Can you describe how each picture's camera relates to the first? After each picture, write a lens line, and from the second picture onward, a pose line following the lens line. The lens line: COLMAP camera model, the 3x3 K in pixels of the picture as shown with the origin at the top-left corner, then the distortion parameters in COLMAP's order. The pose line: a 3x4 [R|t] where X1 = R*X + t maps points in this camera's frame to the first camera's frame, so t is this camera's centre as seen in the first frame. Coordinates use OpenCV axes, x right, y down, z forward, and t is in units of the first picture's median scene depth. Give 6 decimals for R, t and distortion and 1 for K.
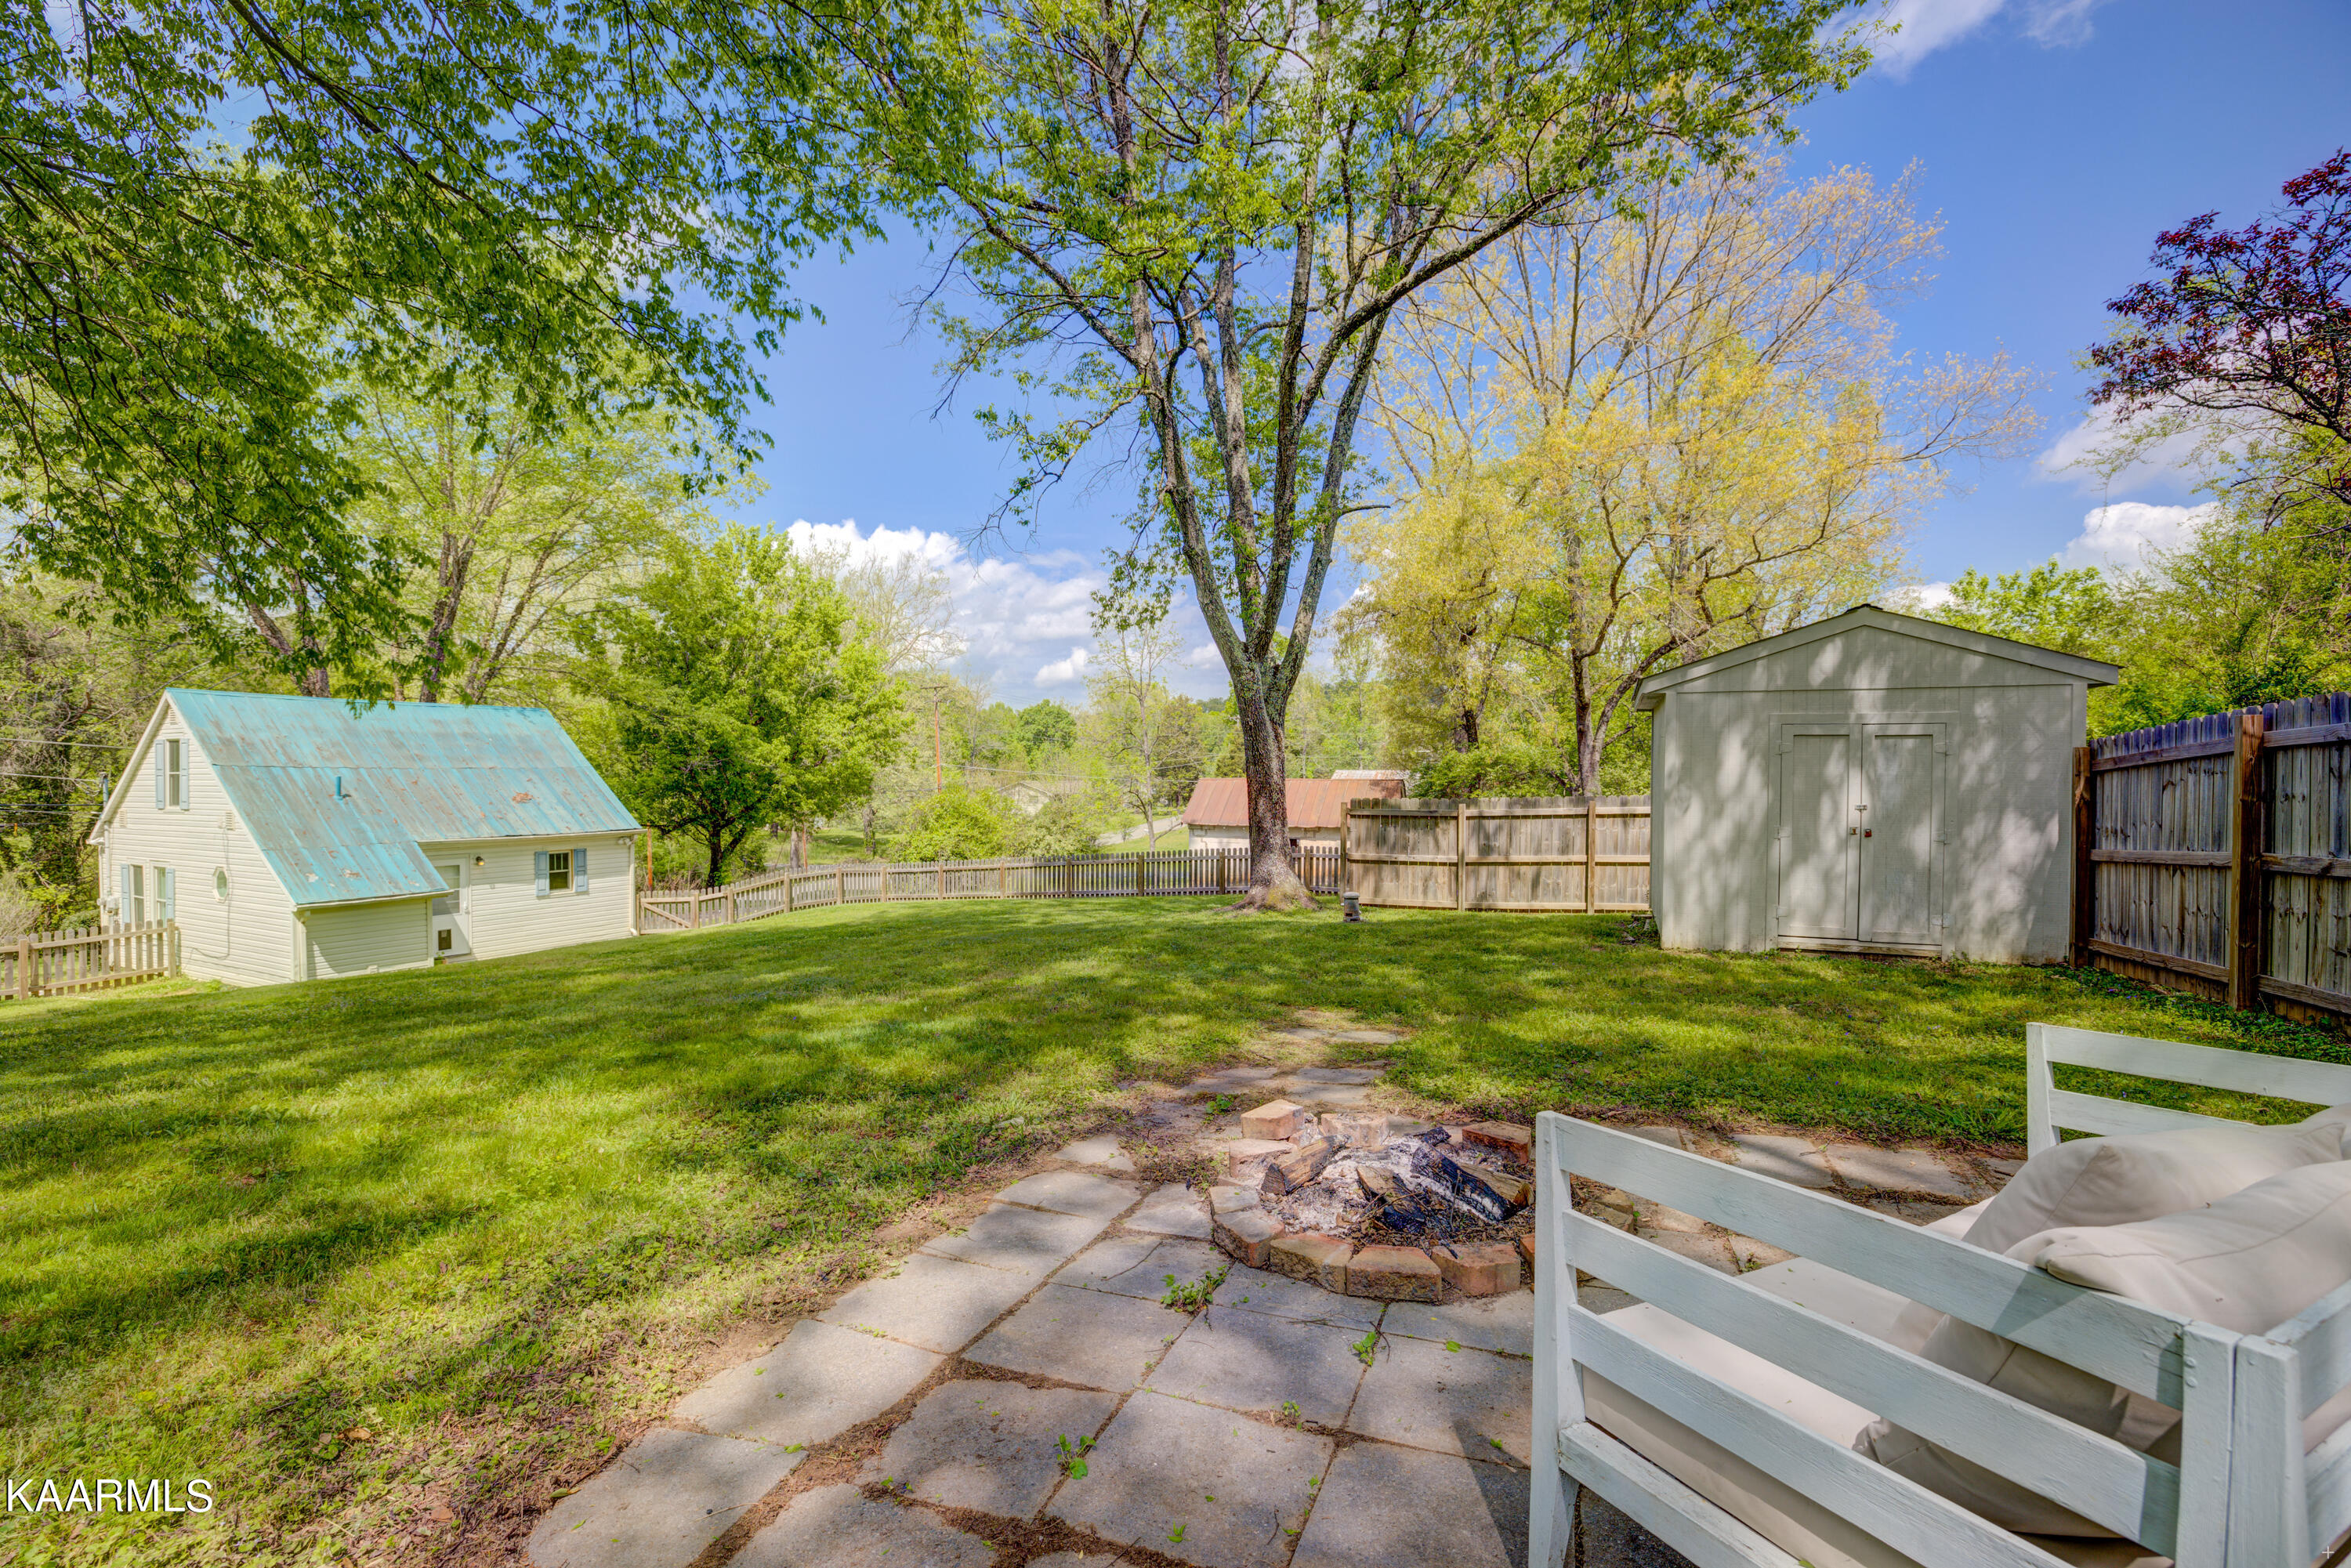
lens RADIAL K [[990.6, 0, 1175.0], [0, 990.6, 782.4], [0, 0, 1]] dist [-0.003378, 0.000253]
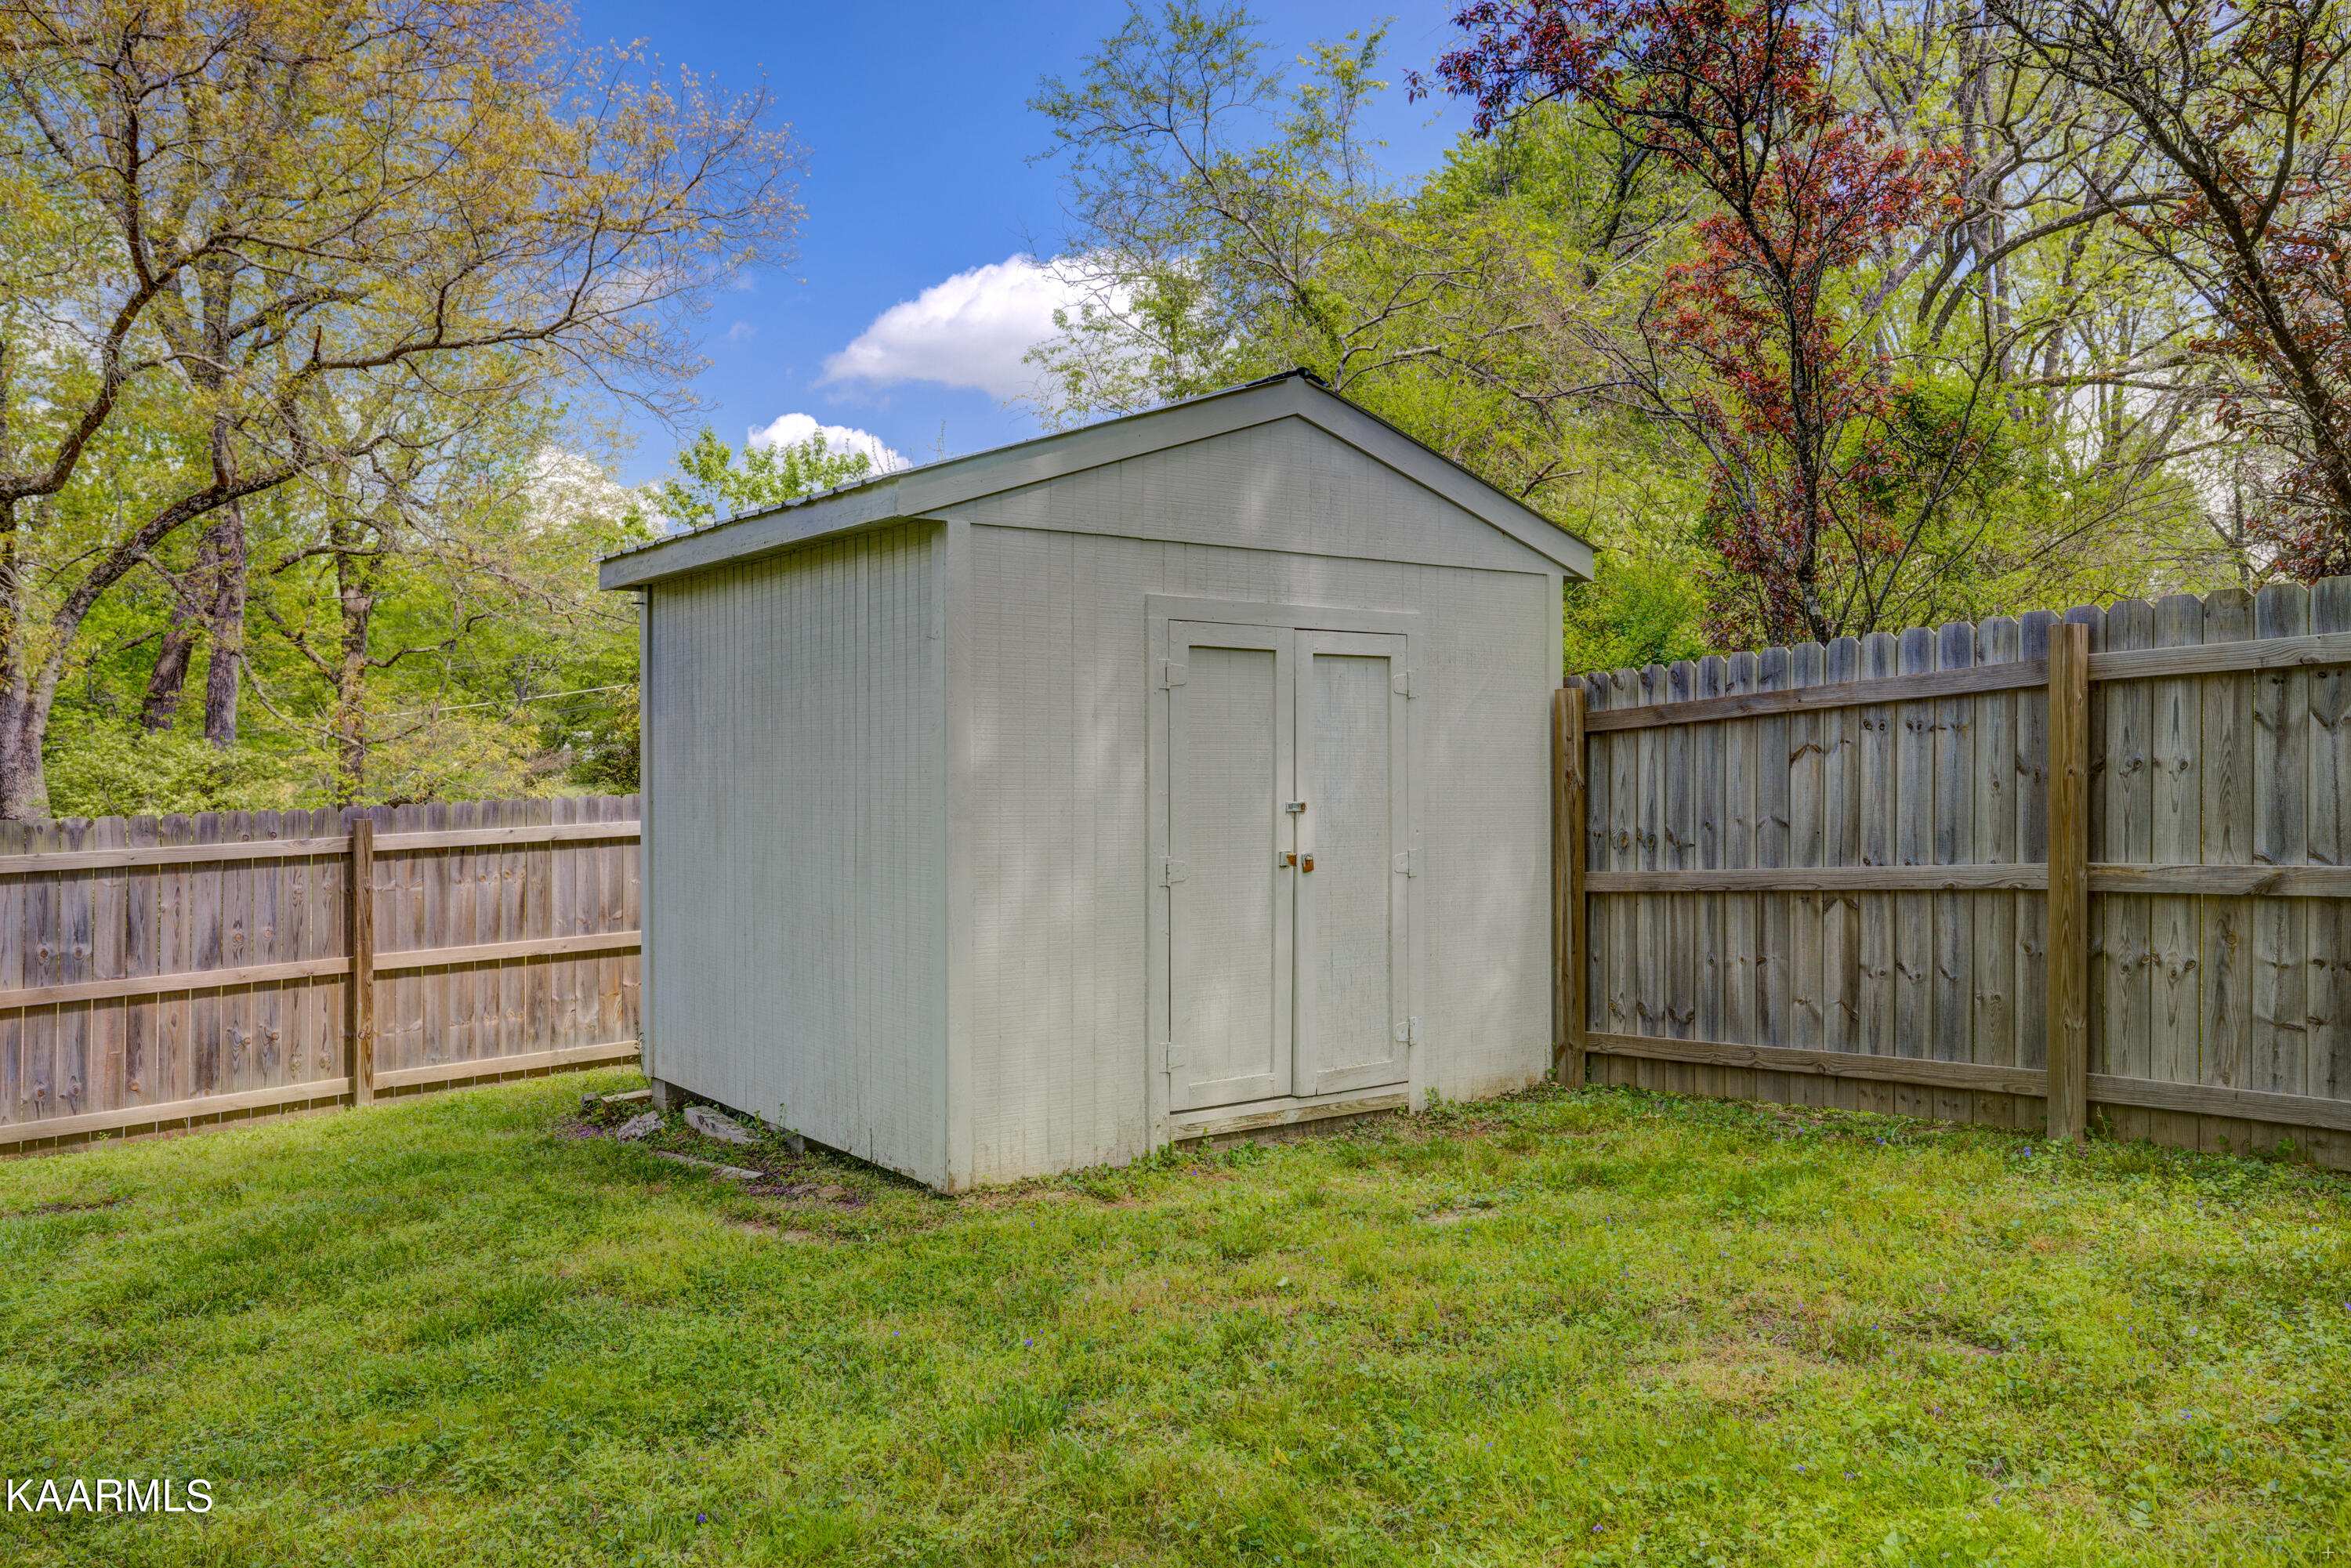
lens RADIAL K [[1811.1, 0, 1176.3], [0, 1811.1, 783.8], [0, 0, 1]] dist [0.035410, 0.001232]
pose [[0.520734, -0.012097, 0.853633, -0.064551], [0.012930, 0.999897, 0.006283, 0.008026], [-0.853621, 0.007766, 0.520837, 0.643277]]
